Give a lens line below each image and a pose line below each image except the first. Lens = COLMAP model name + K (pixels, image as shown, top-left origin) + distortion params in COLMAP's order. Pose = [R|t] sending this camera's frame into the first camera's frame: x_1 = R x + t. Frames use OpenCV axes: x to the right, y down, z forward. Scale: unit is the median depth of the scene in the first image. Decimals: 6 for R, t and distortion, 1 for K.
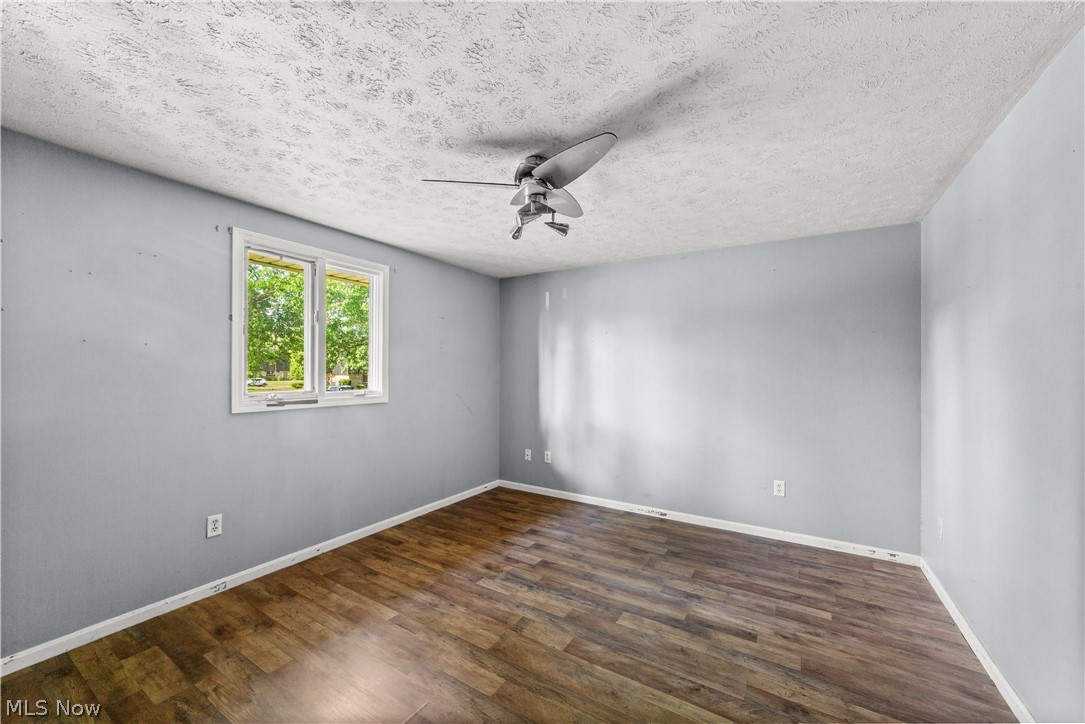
lens RADIAL K [[416.4, 0, 537.7], [0, 416.4, 369.6], [0, 0, 1]] dist [-0.022174, 0.008837]
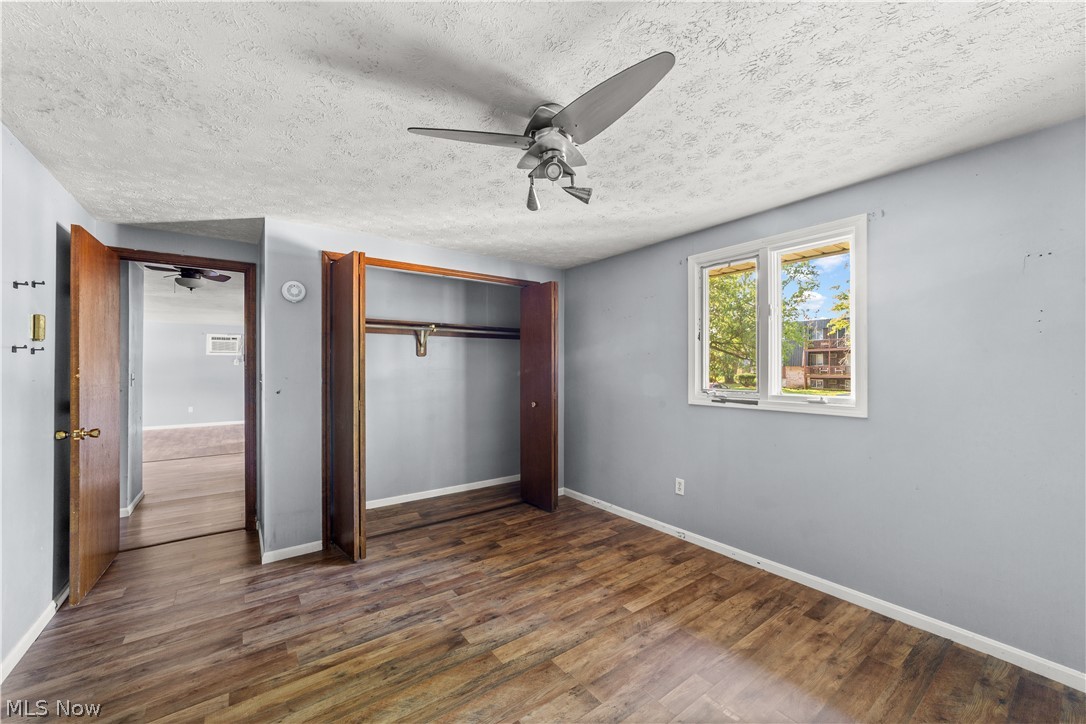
lens RADIAL K [[425.2, 0, 543.0], [0, 425.2, 362.0], [0, 0, 1]] dist [-0.000530, 0.000334]
pose [[-0.368108, -0.016836, -0.929631, 0.720925], [0.001662, 0.999823, -0.018765, 0.001254], [0.929781, -0.008453, -0.368015, 1.189536]]
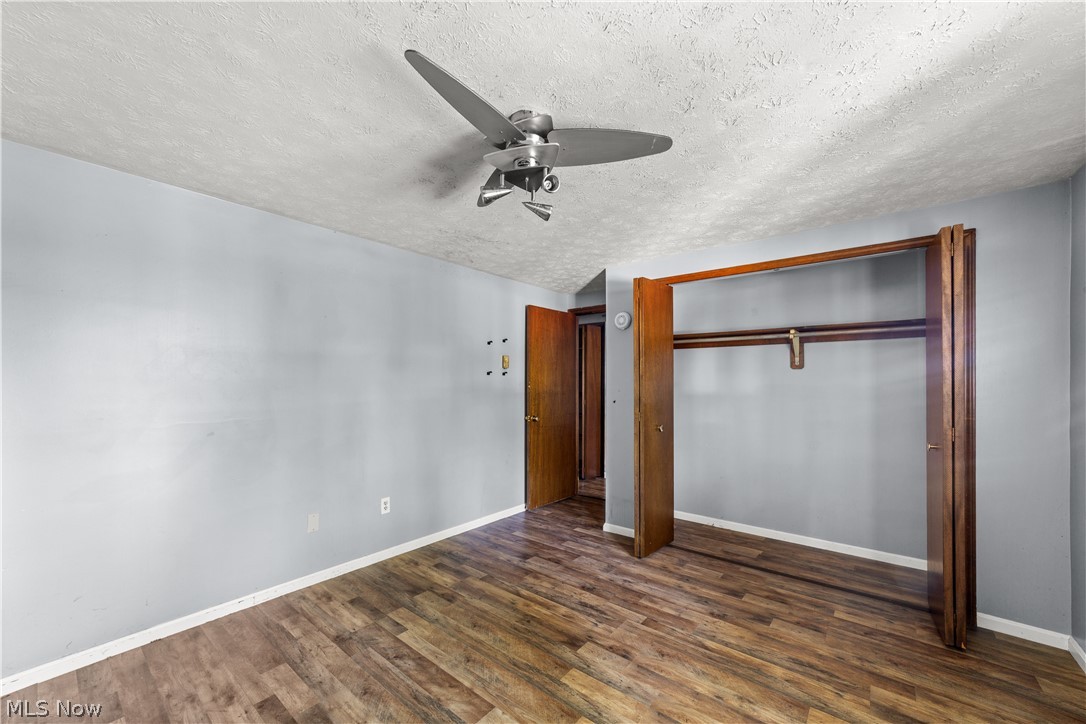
lens RADIAL K [[425.9, 0, 532.4], [0, 425.9, 369.7], [0, 0, 1]] dist [-0.024727, 0.010783]
pose [[-0.990267, -0.004038, 0.139123, -0.121923], [-0.008148, 0.999547, -0.028985, -0.004336], [-0.138943, -0.029837, -0.989851, 1.660432]]
